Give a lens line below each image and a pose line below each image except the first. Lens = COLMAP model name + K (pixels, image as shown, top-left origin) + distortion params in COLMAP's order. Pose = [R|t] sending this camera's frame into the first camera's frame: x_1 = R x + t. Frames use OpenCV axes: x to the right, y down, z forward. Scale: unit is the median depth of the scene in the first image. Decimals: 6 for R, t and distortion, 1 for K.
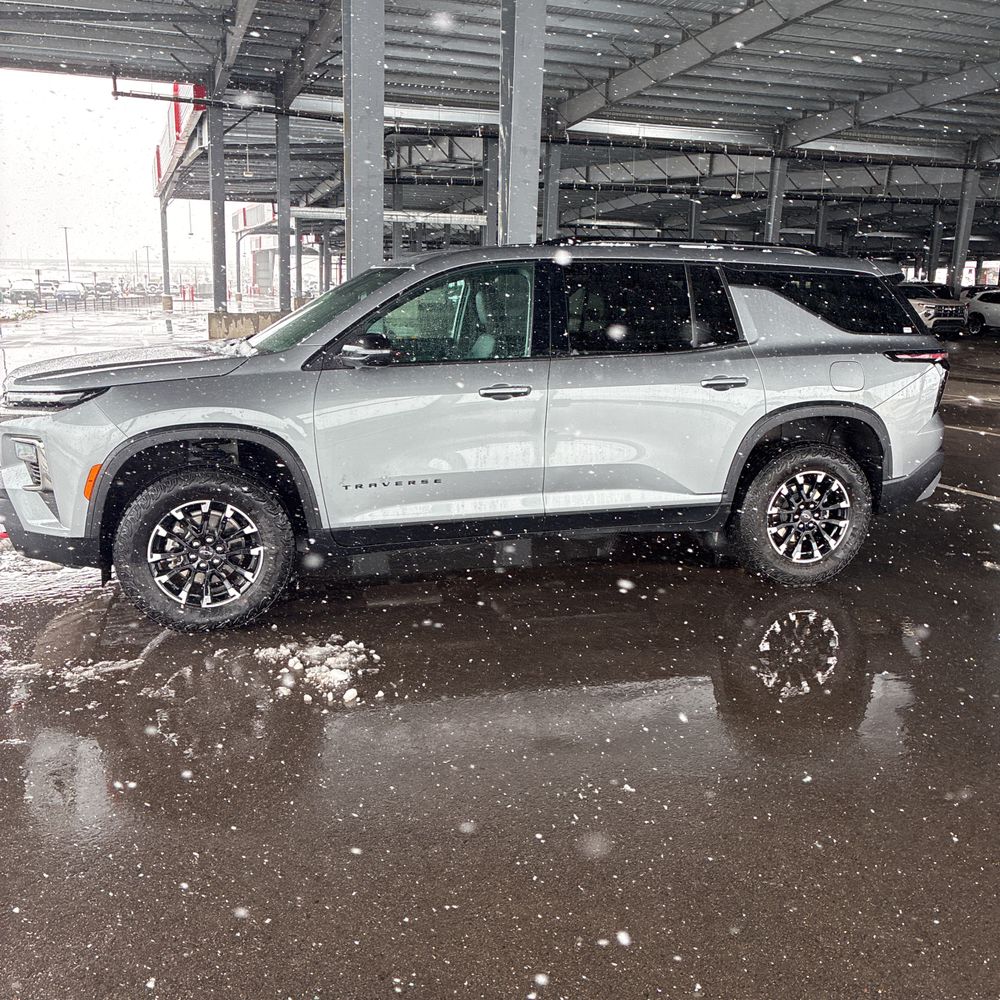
lens RADIAL K [[1027.3, 0, 498.5], [0, 1027.3, 496.1], [0, 0, 1]] dist [0.038556, 0.000000]
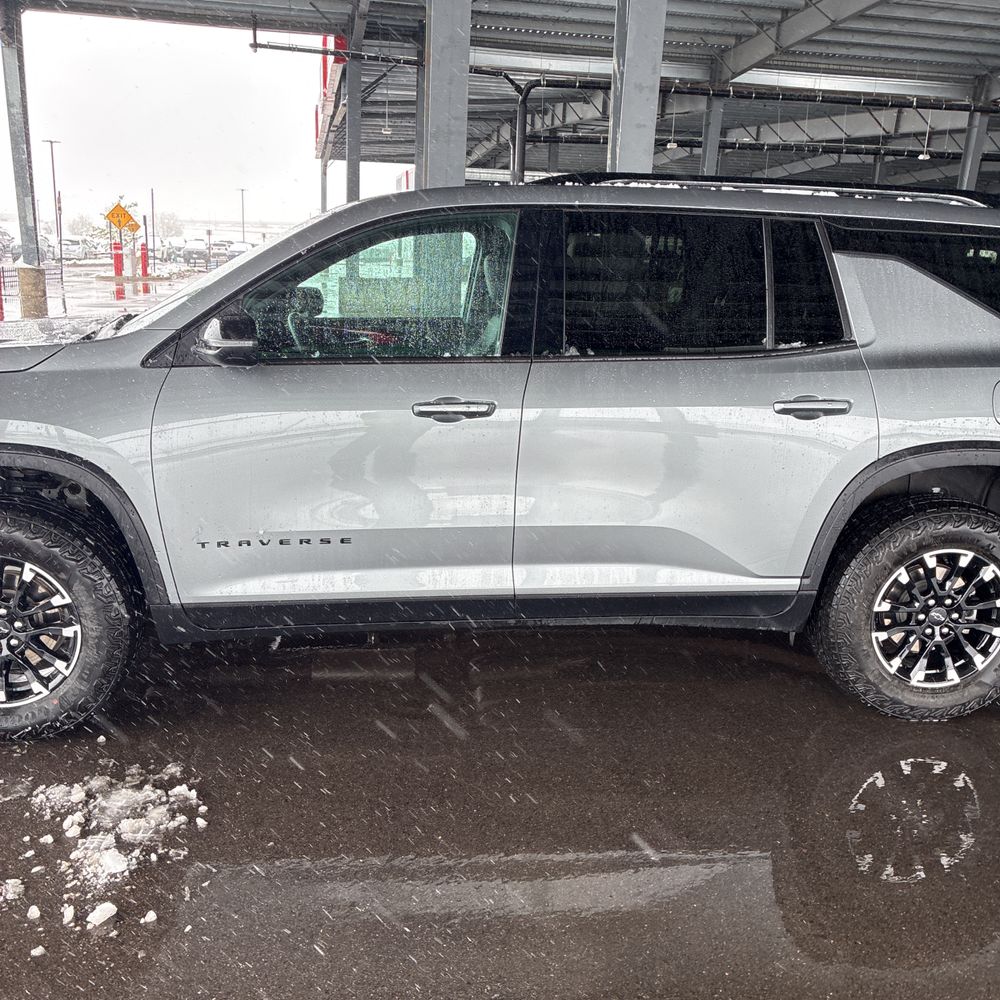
lens RADIAL K [[1027.3, 0, 492.4], [0, 1027.3, 508.4], [0, 0, 1]] dist [0.038556, 0.000000]
pose [[0.986565, 0.059228, -0.152258, 0.119700], [-0.052905, 0.997574, 0.045248, -0.063066], [0.154569, -0.036585, 0.987304, 0.324645]]
